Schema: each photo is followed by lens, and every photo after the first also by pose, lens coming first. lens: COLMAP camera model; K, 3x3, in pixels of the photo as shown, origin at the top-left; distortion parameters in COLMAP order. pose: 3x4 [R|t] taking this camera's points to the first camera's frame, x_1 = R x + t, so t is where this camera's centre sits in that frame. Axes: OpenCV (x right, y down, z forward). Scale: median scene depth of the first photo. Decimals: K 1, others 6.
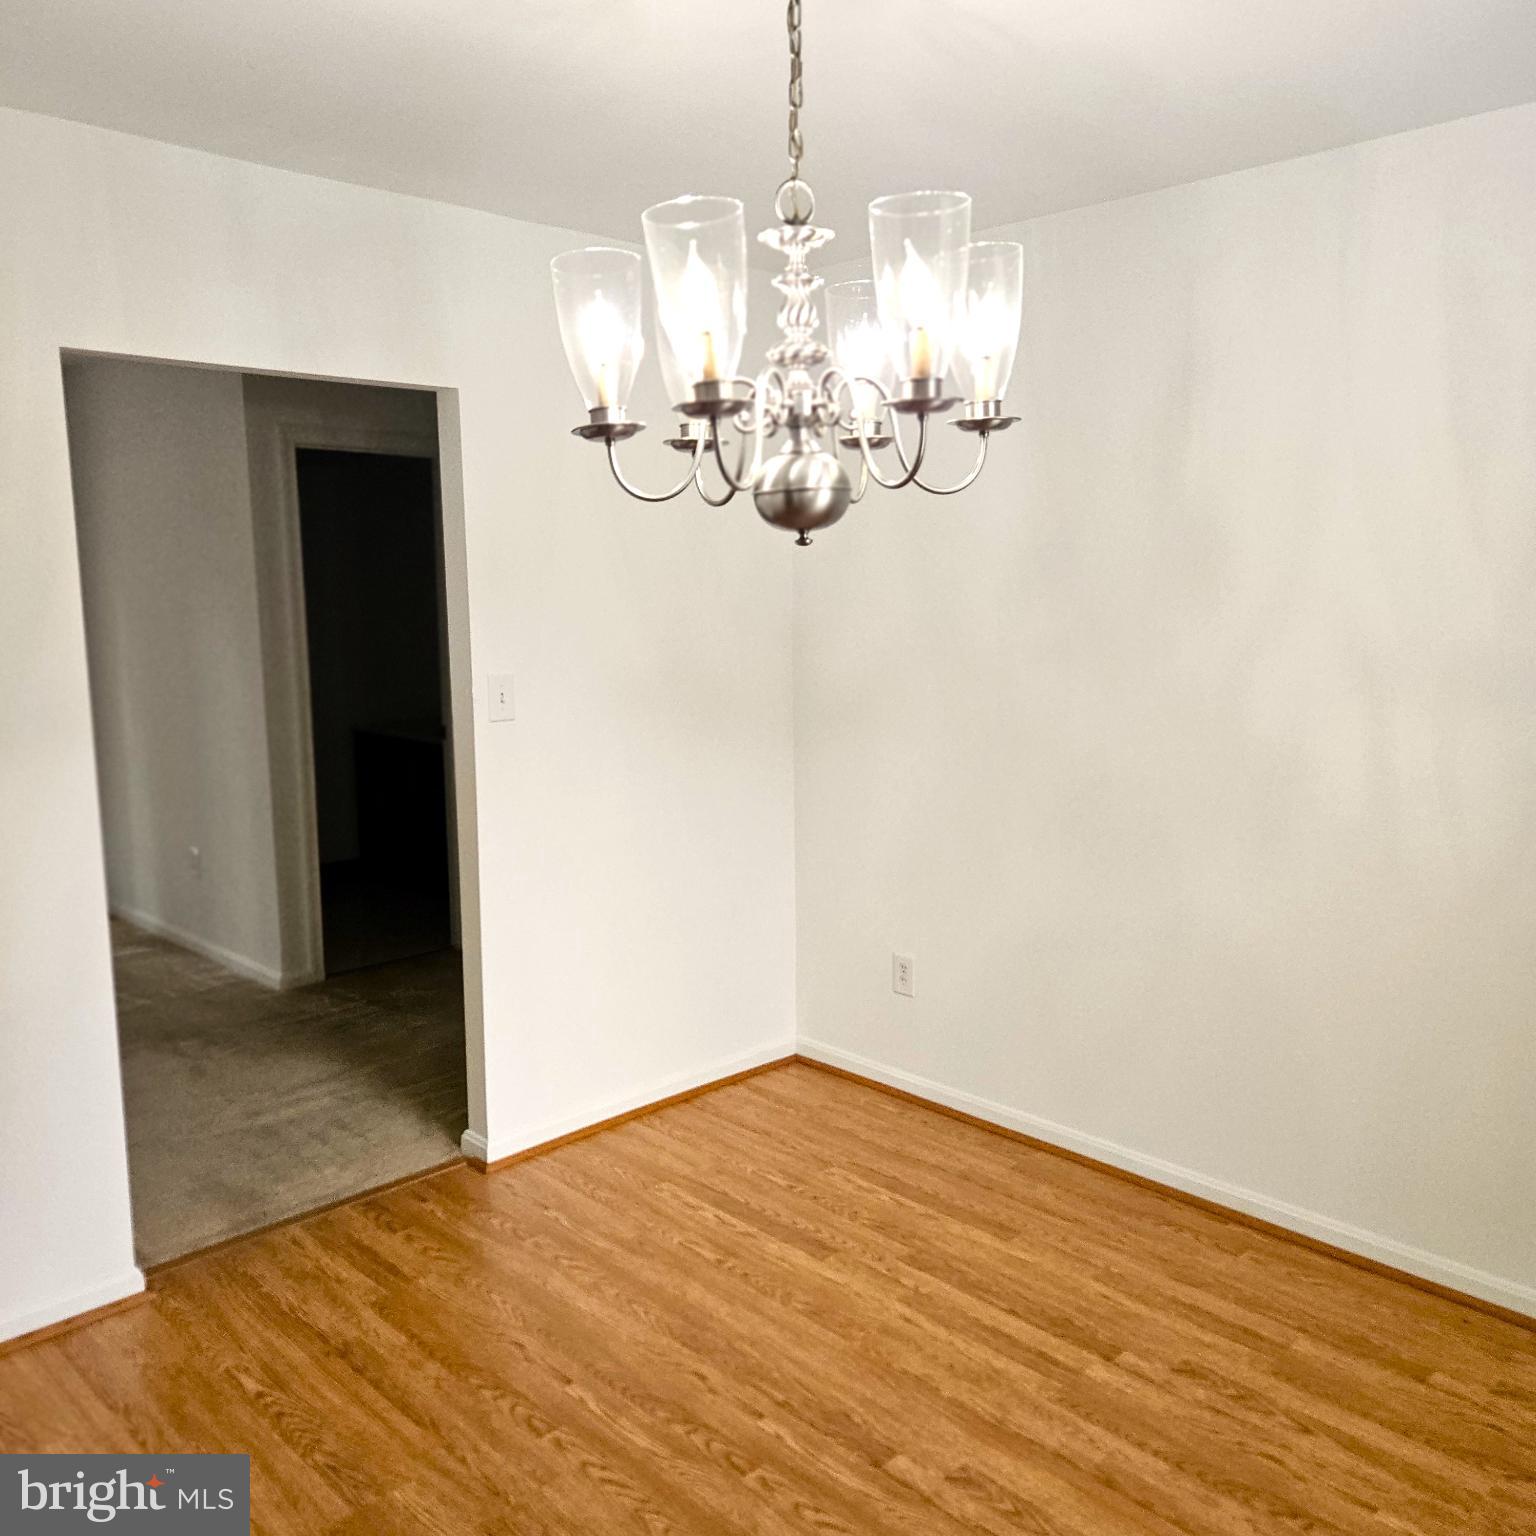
lens RADIAL K [[1368.1, 0, 755.2], [0, 1368.1, 770.5], [0, 0, 1]] dist [0.054082, -0.045798]
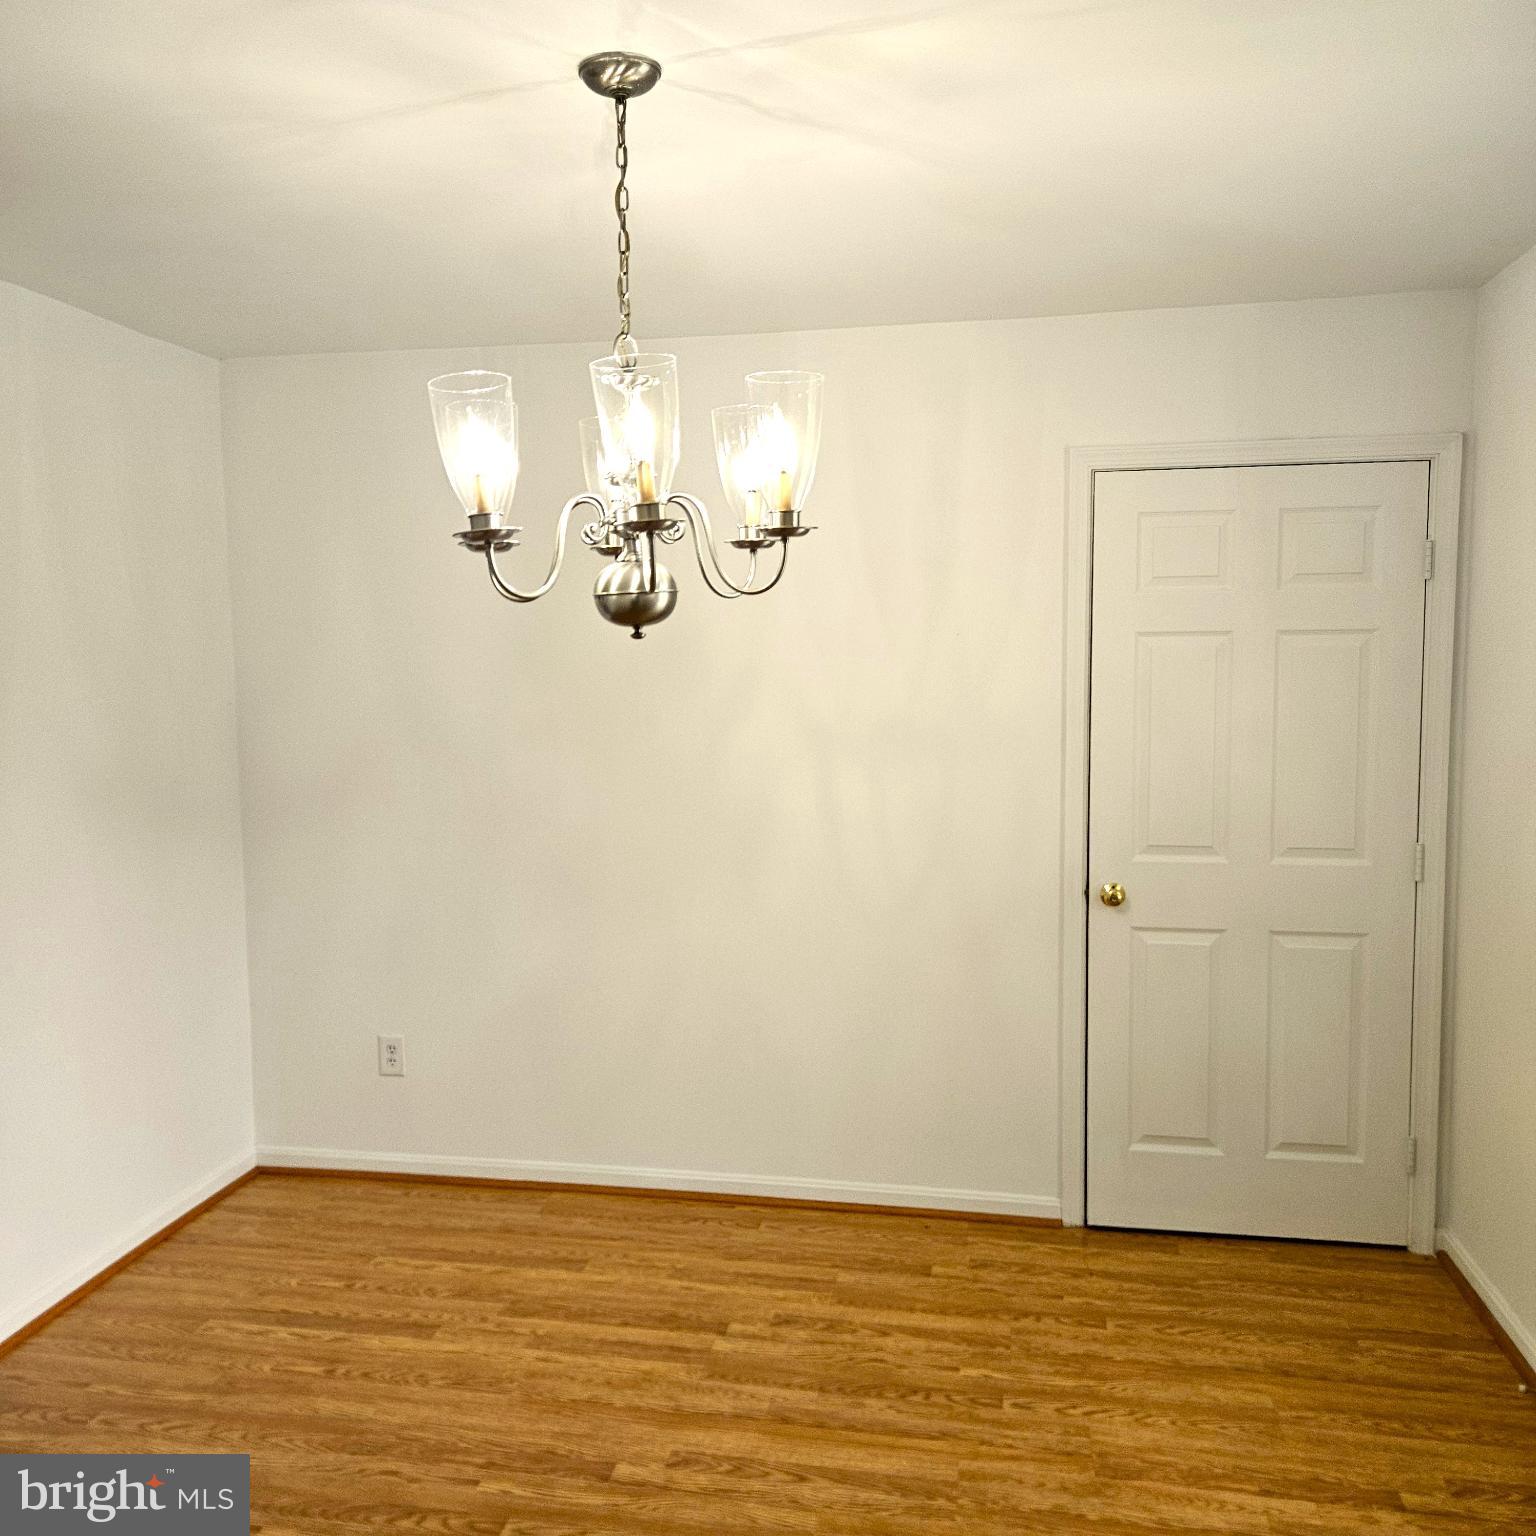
lens RADIAL K [[1368.1, 0, 769.0], [0, 1368.1, 758.6], [0, 0, 1]] dist [0.054082, -0.045798]
pose [[0.806834, -0.048789, 0.588760, -0.370225], [0.089865, 0.995123, -0.040687, -0.003560], [-0.583904, 0.085737, 0.807283, 0.001506]]
